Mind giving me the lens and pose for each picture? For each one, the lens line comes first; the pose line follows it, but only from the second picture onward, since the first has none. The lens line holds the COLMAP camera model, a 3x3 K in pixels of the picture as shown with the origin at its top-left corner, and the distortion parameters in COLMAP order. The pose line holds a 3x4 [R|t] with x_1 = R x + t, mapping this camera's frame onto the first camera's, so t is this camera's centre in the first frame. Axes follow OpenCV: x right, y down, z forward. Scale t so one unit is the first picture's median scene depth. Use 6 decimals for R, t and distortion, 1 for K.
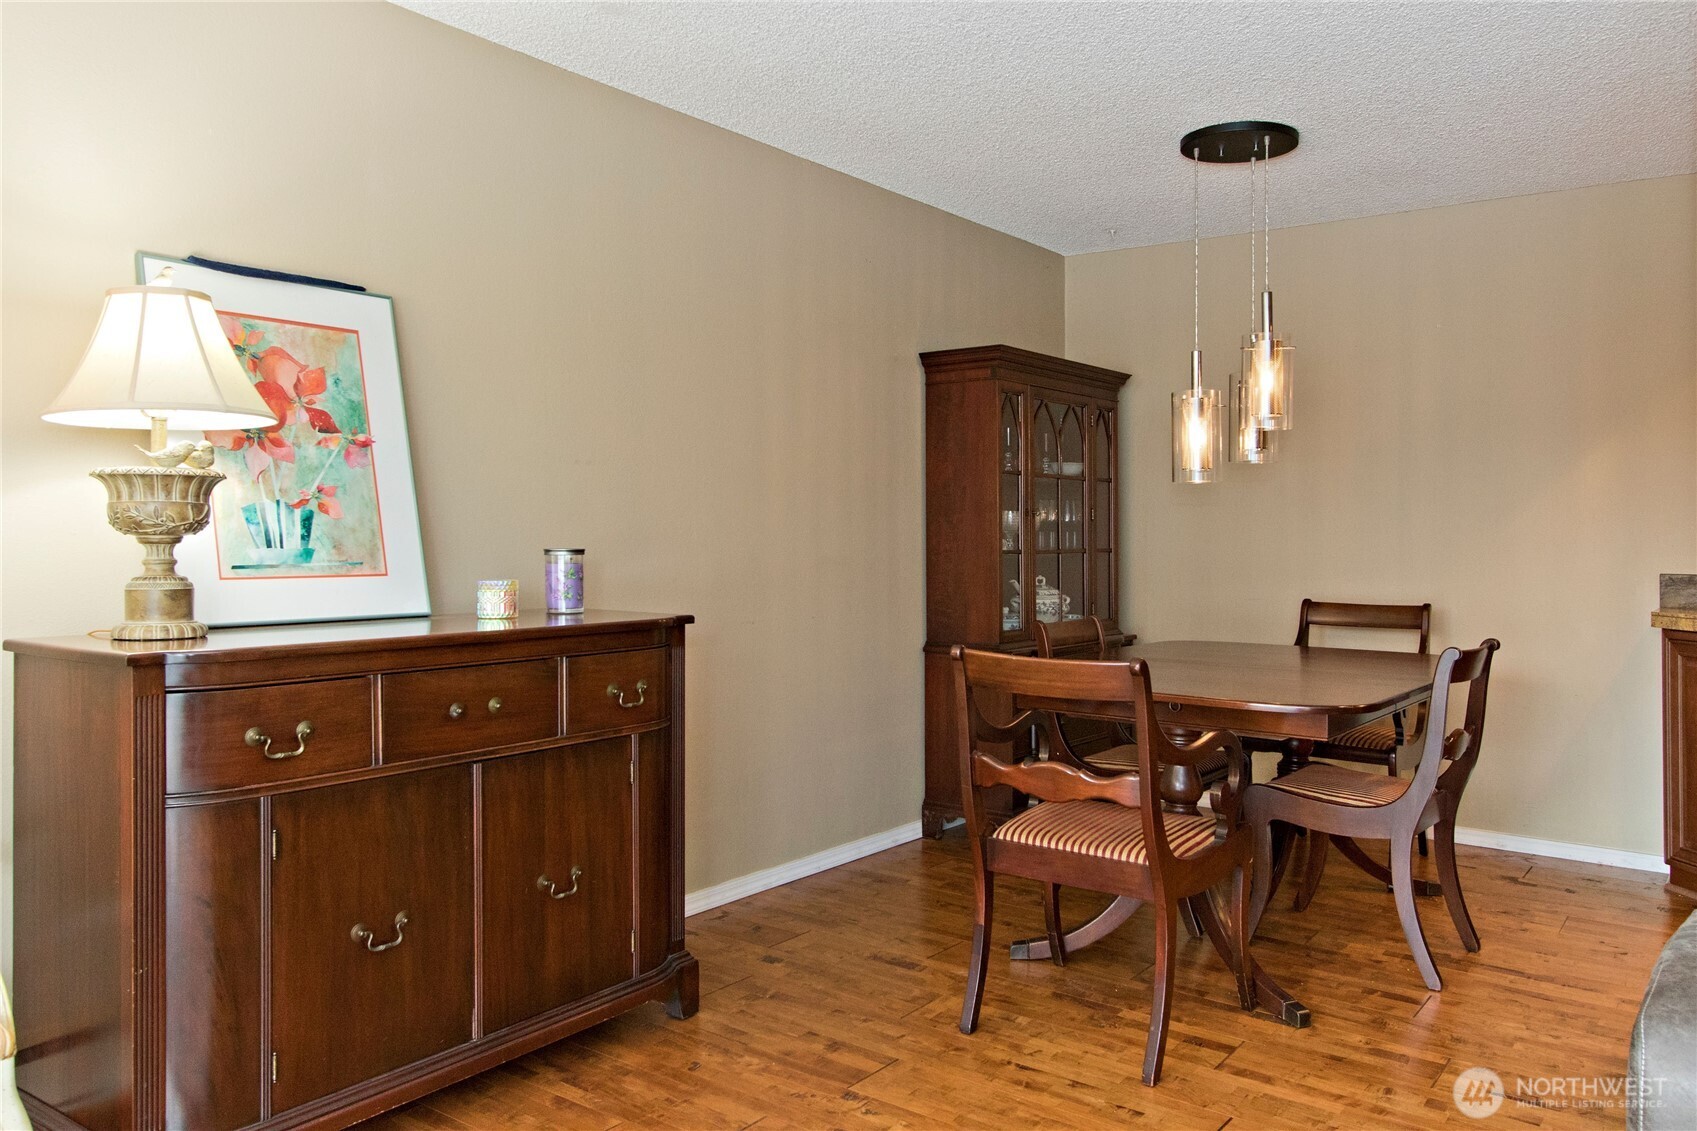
lens RADIAL K [[1246.2, 0, 855.4], [0, 1246.2, 536.9], [0, 0, 1]] dist [-0.002537, 0.001211]
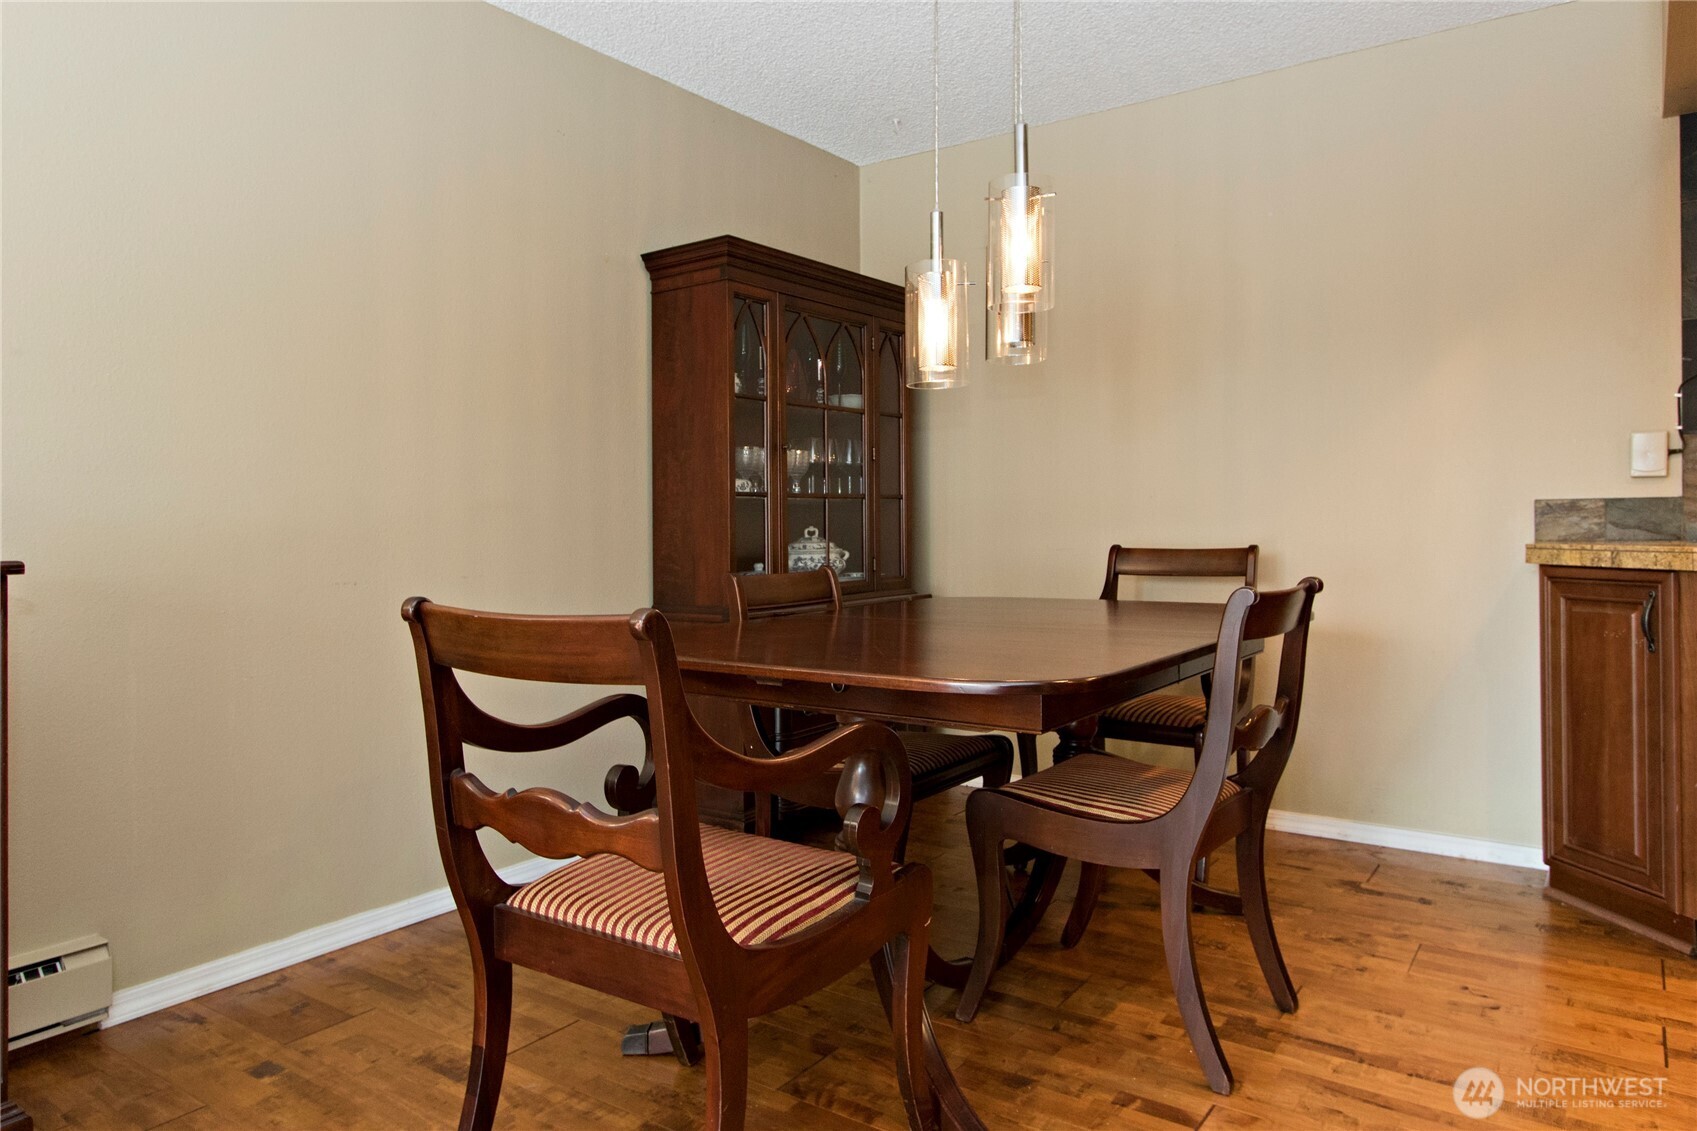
lens RADIAL K [[1098.3, 0, 848.5], [0, 1098.3, 565.5], [0, 0, 1]] dist [0.003828, -0.002063]
pose [[0.999309, -0.023054, 0.029166, 0.198461], [0.021987, 0.999096, 0.036390, 0.040575], [-0.029979, -0.035724, 0.998912, 0.330783]]
